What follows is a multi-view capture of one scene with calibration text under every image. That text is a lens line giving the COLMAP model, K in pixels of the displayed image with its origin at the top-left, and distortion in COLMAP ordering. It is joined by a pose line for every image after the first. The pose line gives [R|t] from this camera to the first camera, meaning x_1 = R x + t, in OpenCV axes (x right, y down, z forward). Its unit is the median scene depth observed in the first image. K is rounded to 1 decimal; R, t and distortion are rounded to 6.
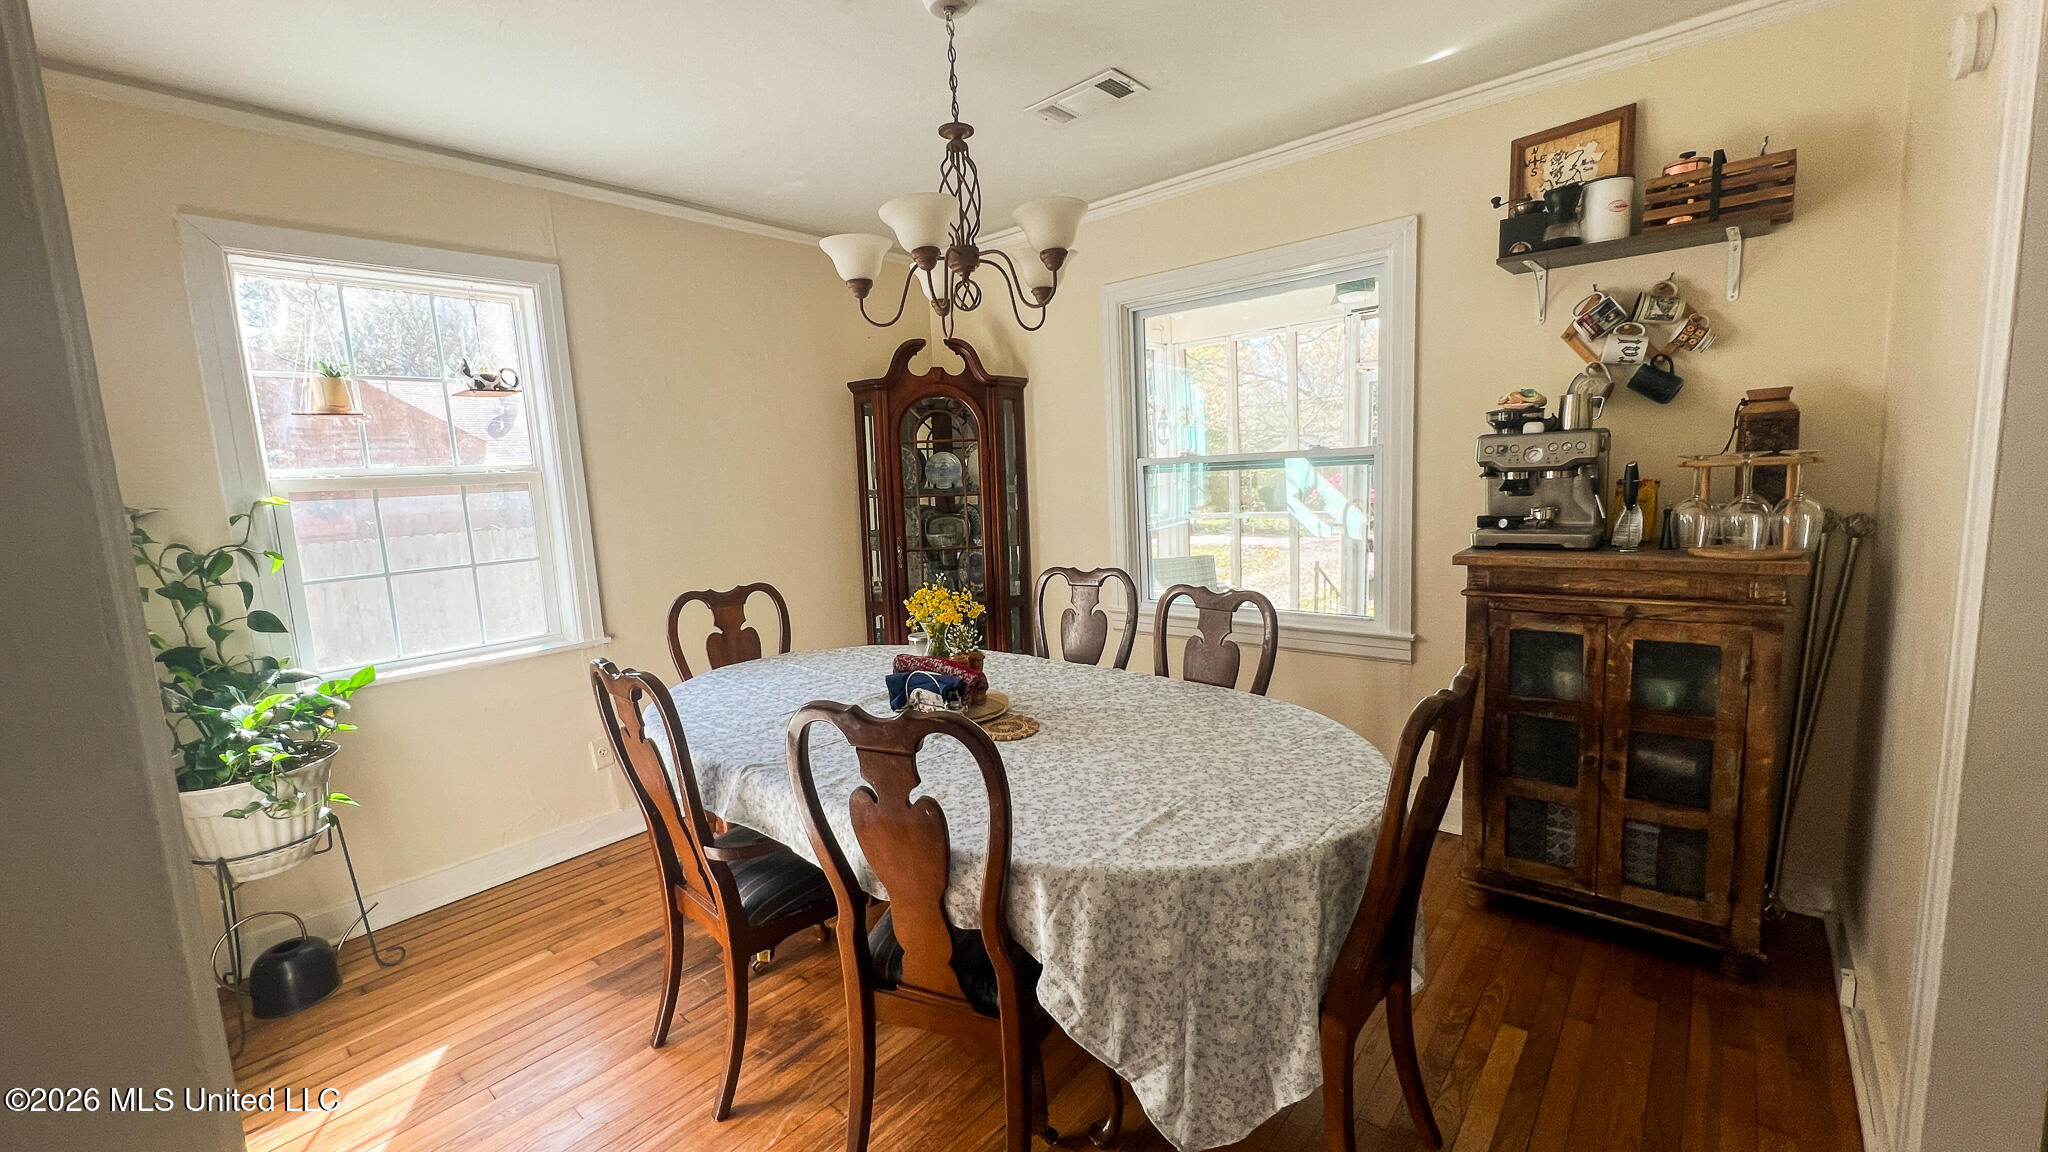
lens RADIAL K [[814.6, 0, 1025.7], [0, 814.6, 576.5], [0, 0, 1]] dist [-0.002284, 0.000482]
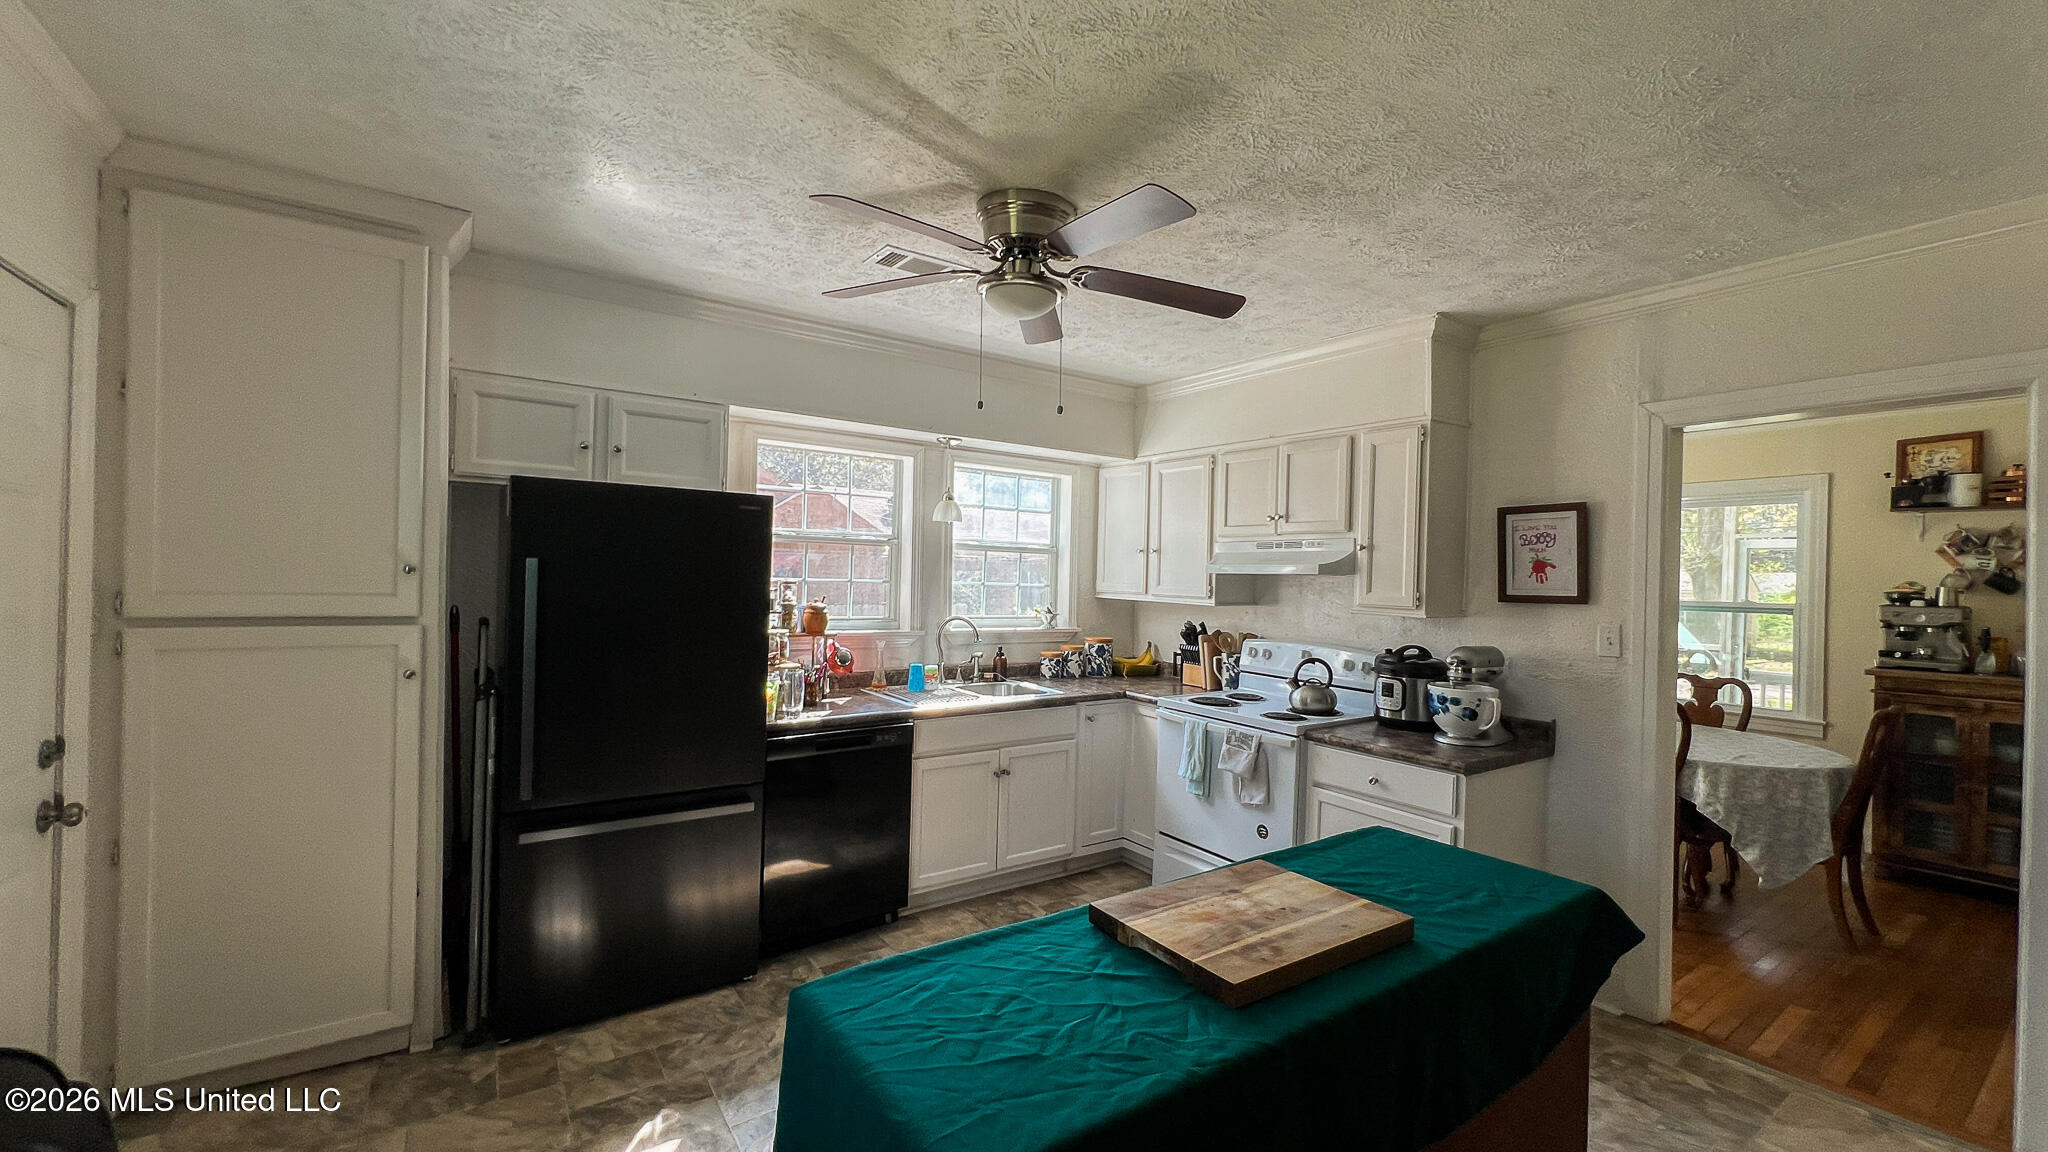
lens RADIAL K [[814.6, 0, 1025.7], [0, 814.6, 576.5], [0, 0, 1]] dist [-0.002284, 0.000482]
pose [[0.964962, 0.067174, -0.253647, -0.827556], [-0.098408, 0.988764, -0.112522, 0.154970], [0.243238, 0.133541, 0.960730, -1.214986]]
